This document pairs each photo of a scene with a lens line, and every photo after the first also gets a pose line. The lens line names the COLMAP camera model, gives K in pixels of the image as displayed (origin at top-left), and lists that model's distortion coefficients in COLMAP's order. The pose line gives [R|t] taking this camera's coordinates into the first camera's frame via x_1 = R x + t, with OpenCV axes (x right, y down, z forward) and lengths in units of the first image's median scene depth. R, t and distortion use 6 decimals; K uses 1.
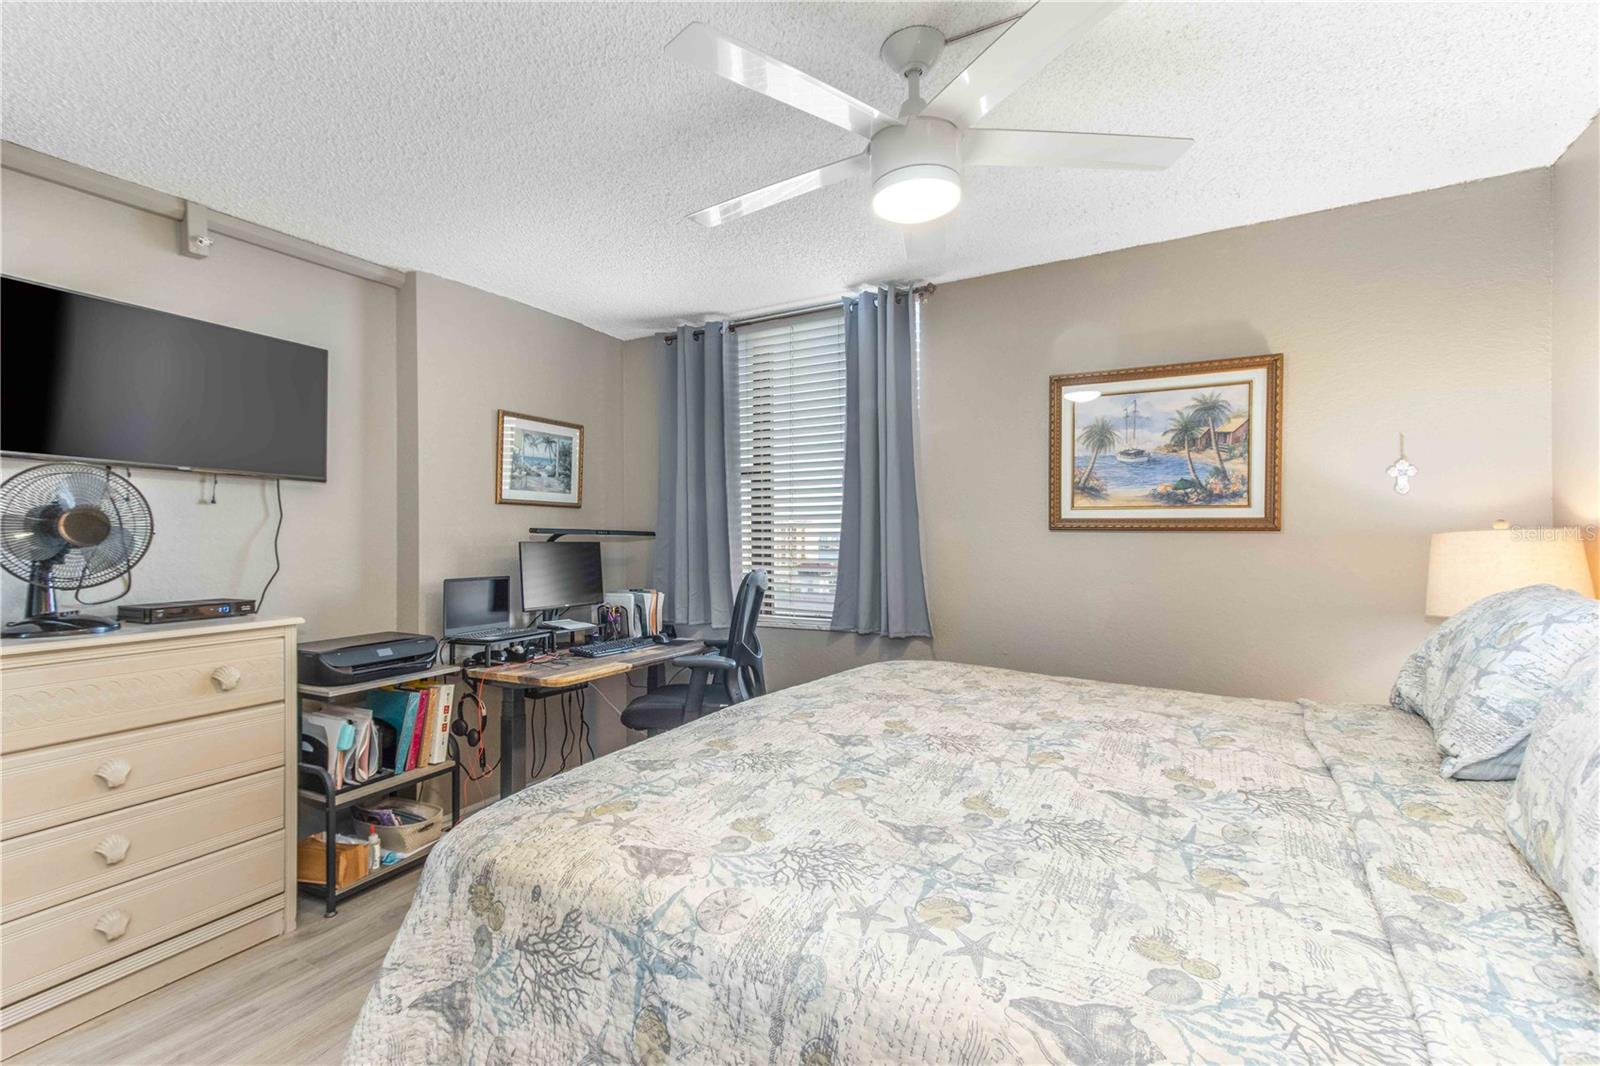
lens RADIAL K [[740.7, 0, 800.0], [0, 740.7, 533.0], [0, 0, 1]] dist [0.020023, -0.000154]
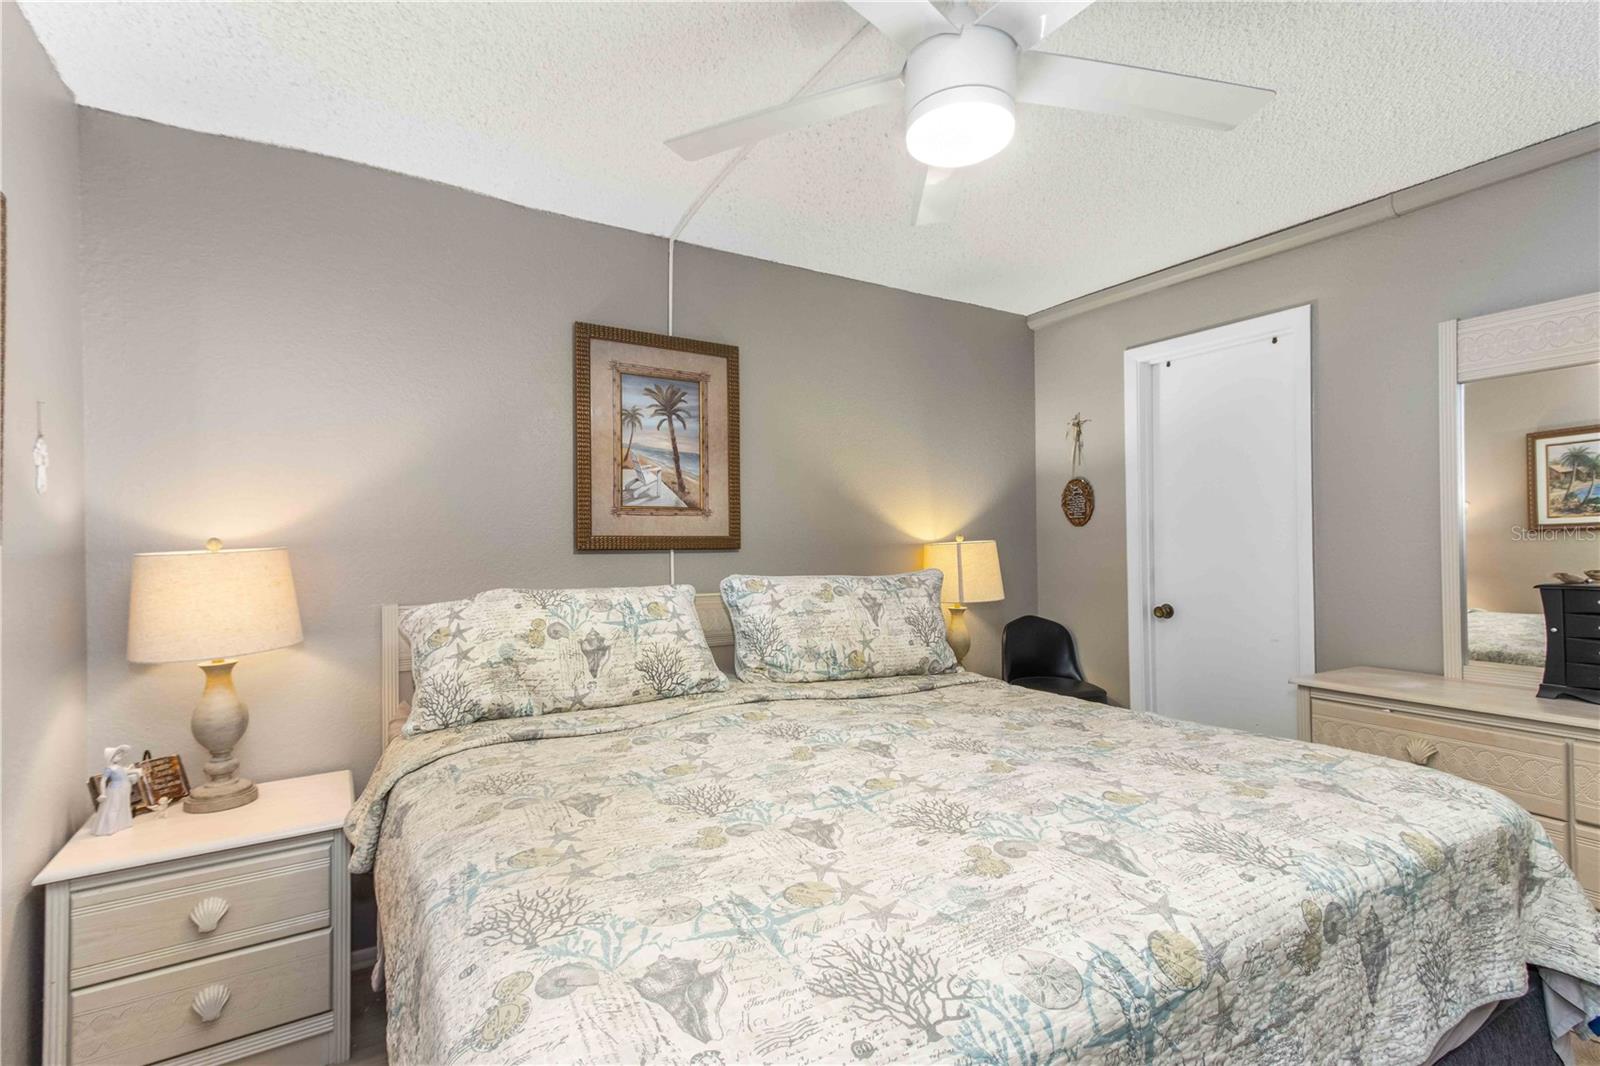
lens RADIAL K [[740.7, 0, 800.0], [0, 740.7, 533.0], [0, 0, 1]] dist [0.020023, -0.000154]
pose [[-0.881451, 0.024870, 0.471619, -0.288035], [0.019537, 0.999678, -0.016202, 0.028907], [-0.471870, -0.005067, -0.881653, 1.849557]]
